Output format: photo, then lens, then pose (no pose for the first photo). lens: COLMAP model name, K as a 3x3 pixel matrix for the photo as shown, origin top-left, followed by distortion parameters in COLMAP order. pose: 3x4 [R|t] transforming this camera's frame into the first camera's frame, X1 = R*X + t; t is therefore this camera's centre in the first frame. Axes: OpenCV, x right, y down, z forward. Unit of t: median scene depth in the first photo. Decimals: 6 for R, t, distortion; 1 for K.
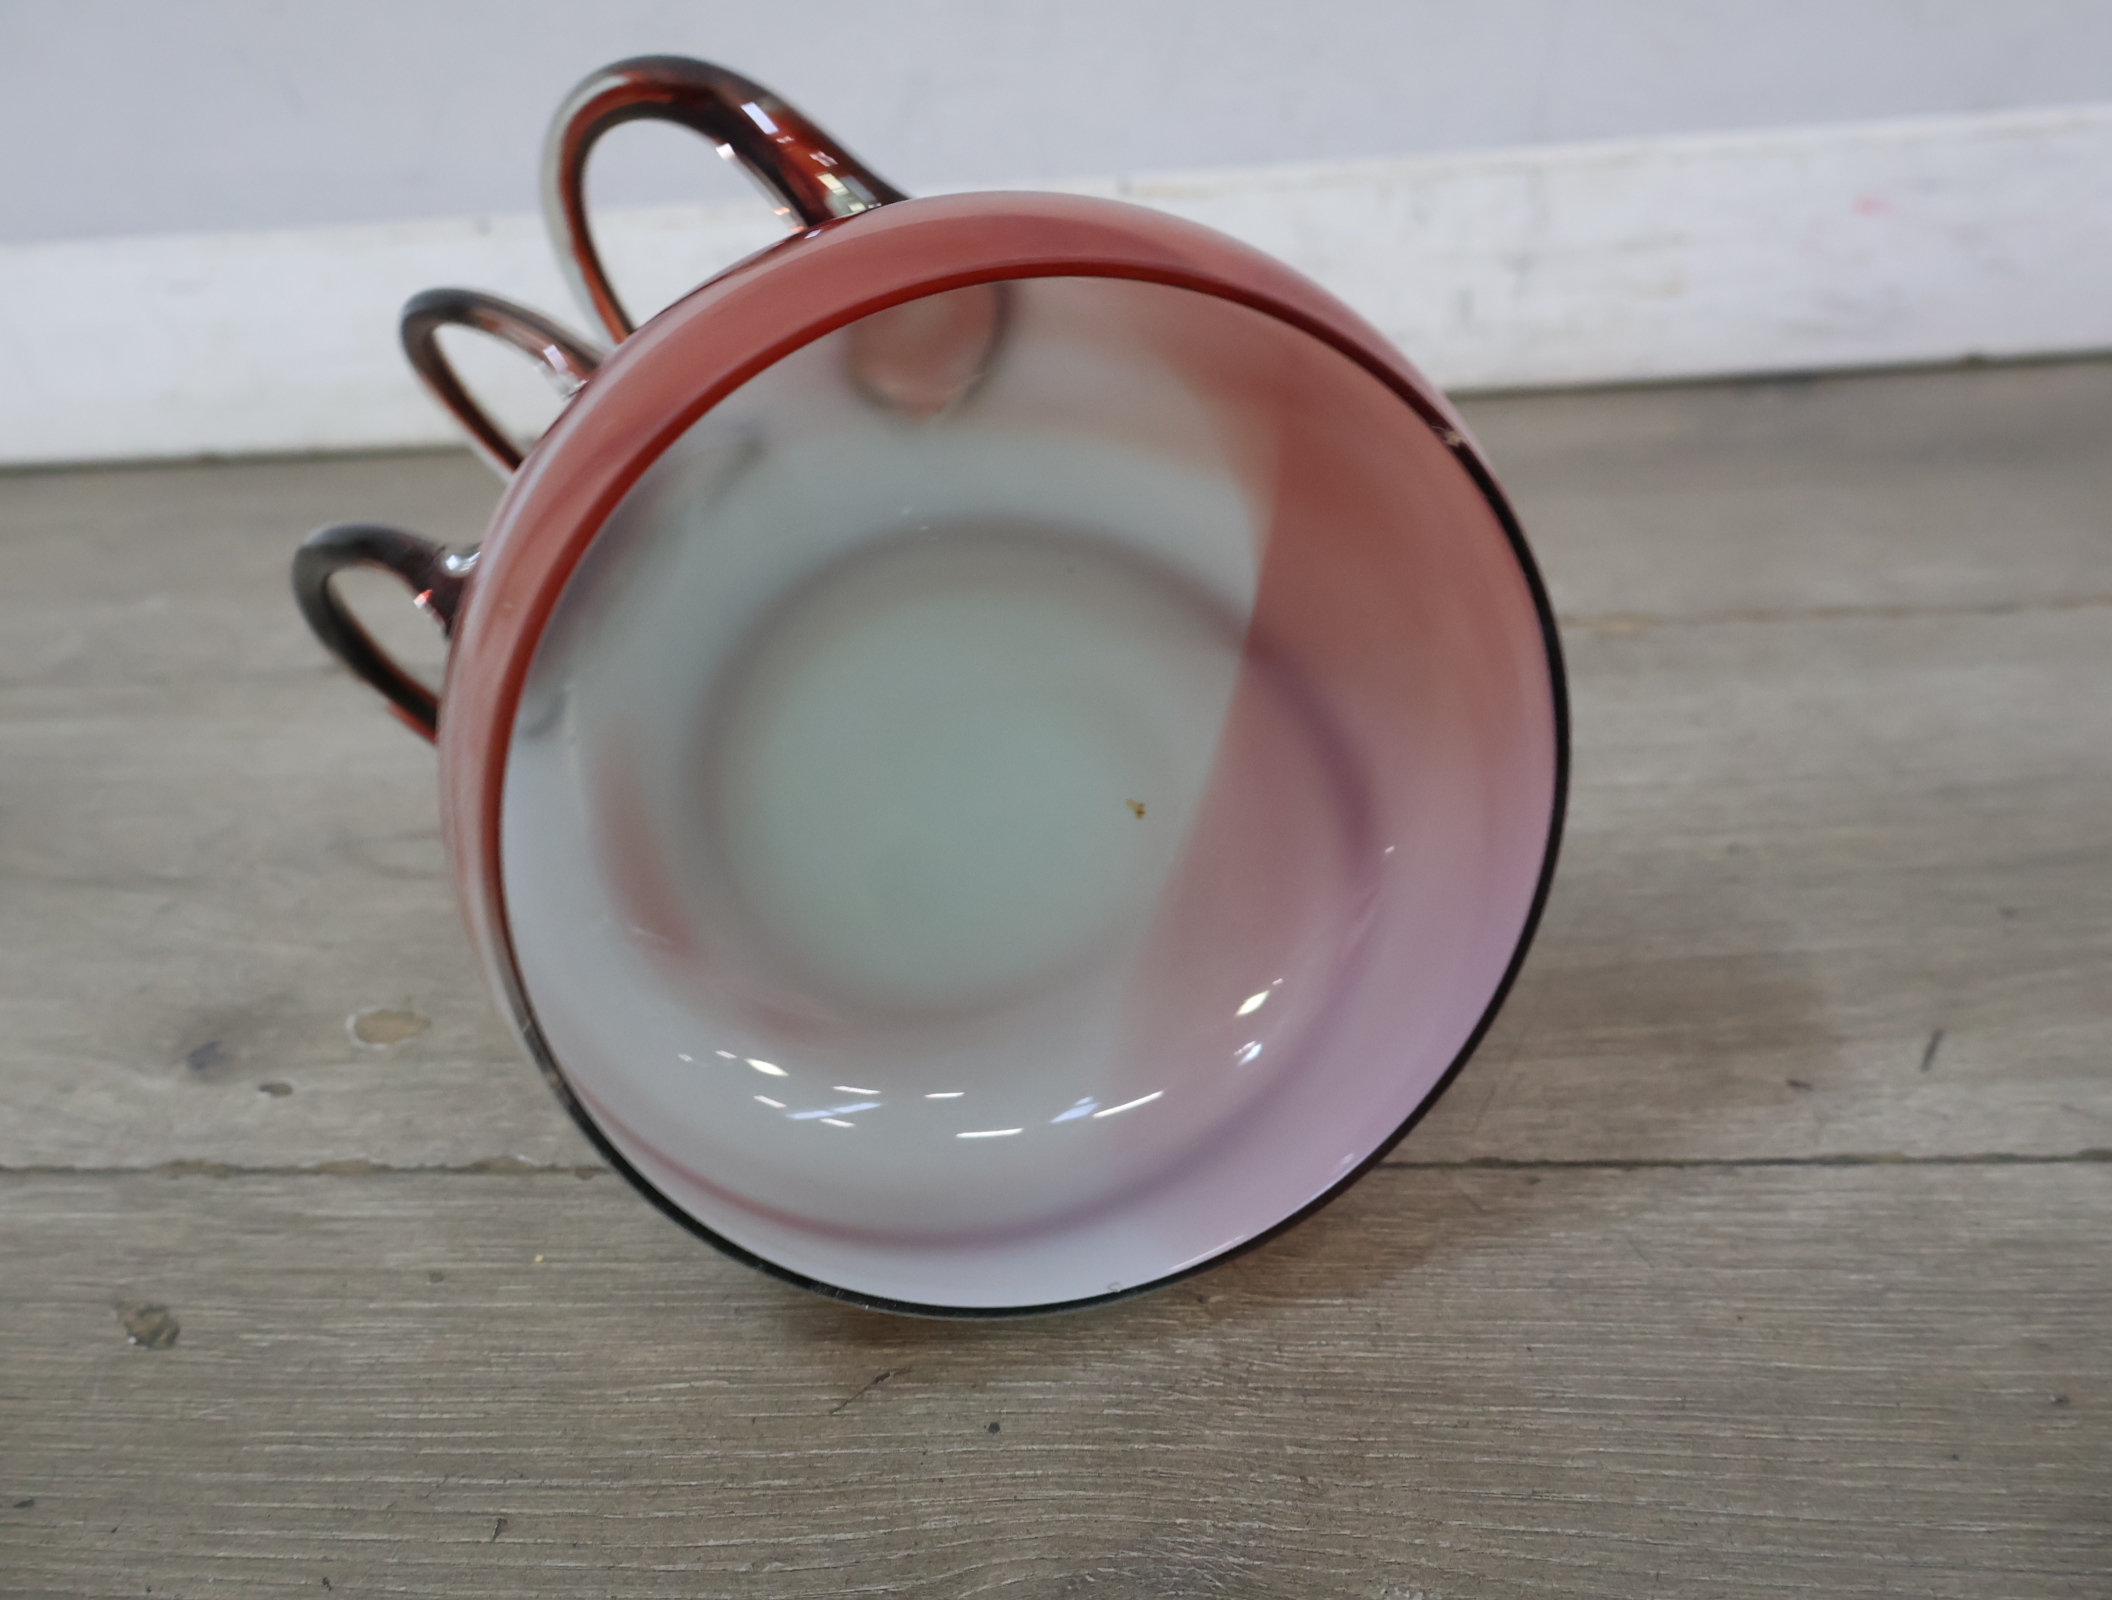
lens RADIAL K [[2089.1, 0, 1065.6], [0, 2089.1, 799.9], [0, 0, 1]] dist [0.007312, 0.003995]
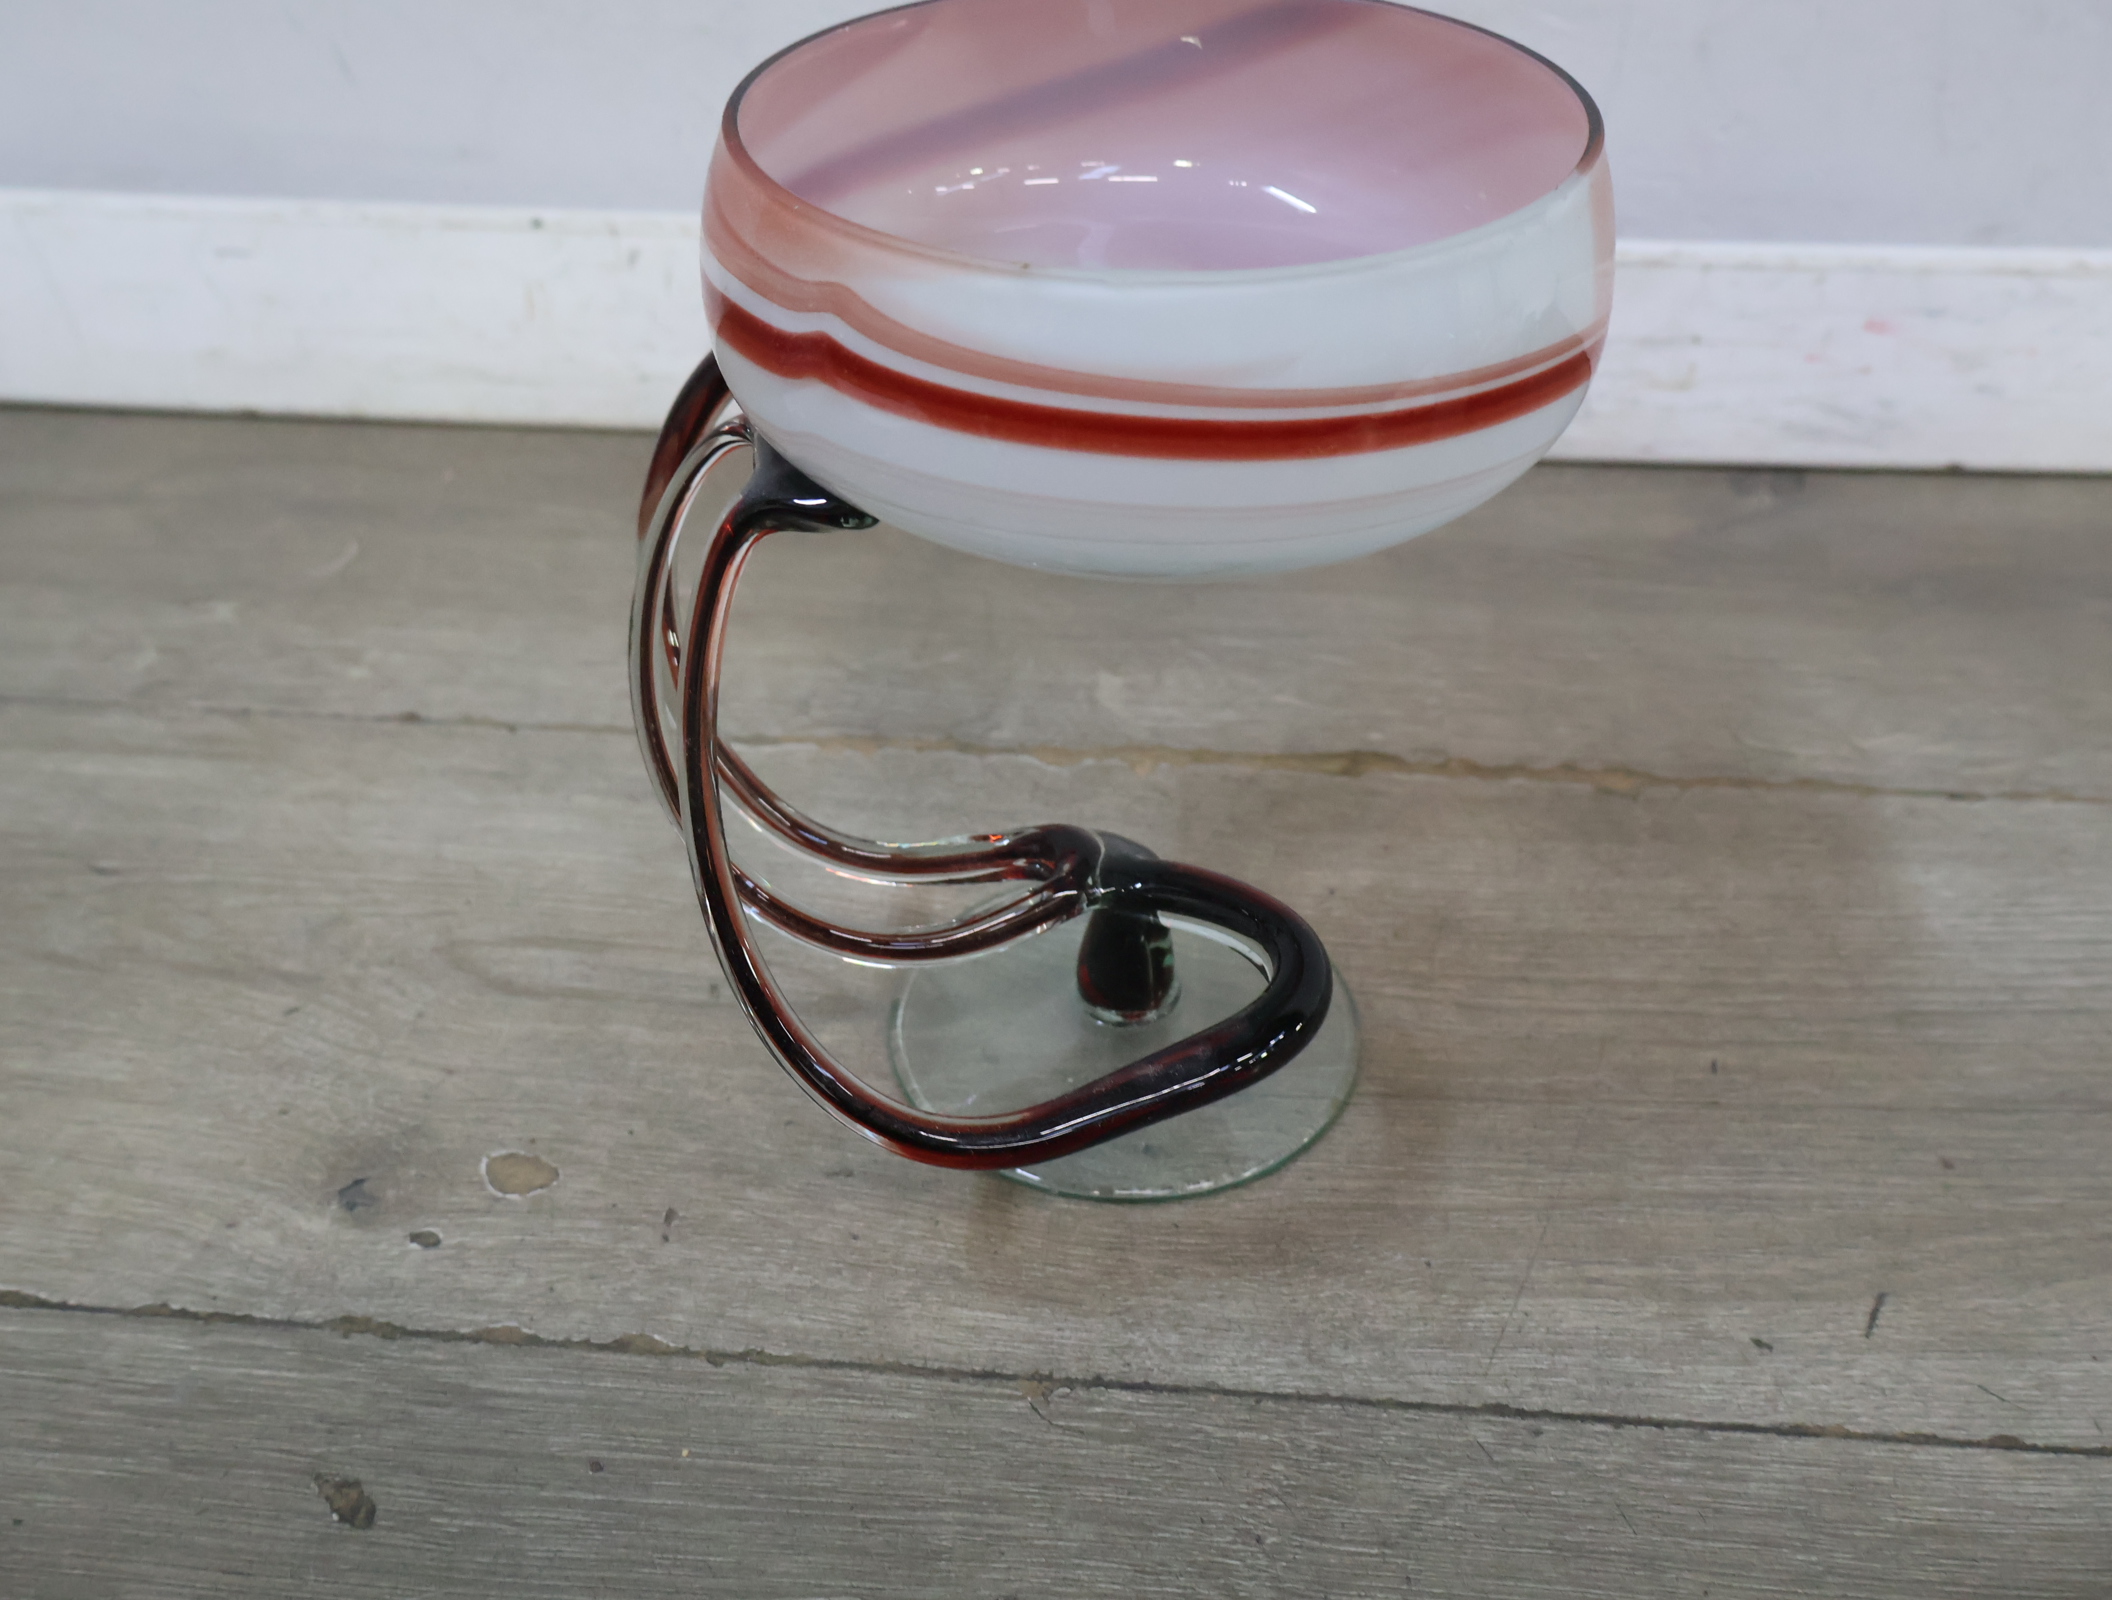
lens RADIAL K [[2092.4, 0, 1058.3], [0, 2092.4, 793.0], [0, 0, 1]] dist [0.009365, 0.004515]
pose [[0.996625, 0.060518, 0.055467, -0.132523], [-0.067906, 0.987422, 0.142785, -0.323116], [-0.046128, -0.146070, 0.988198, -0.104778]]
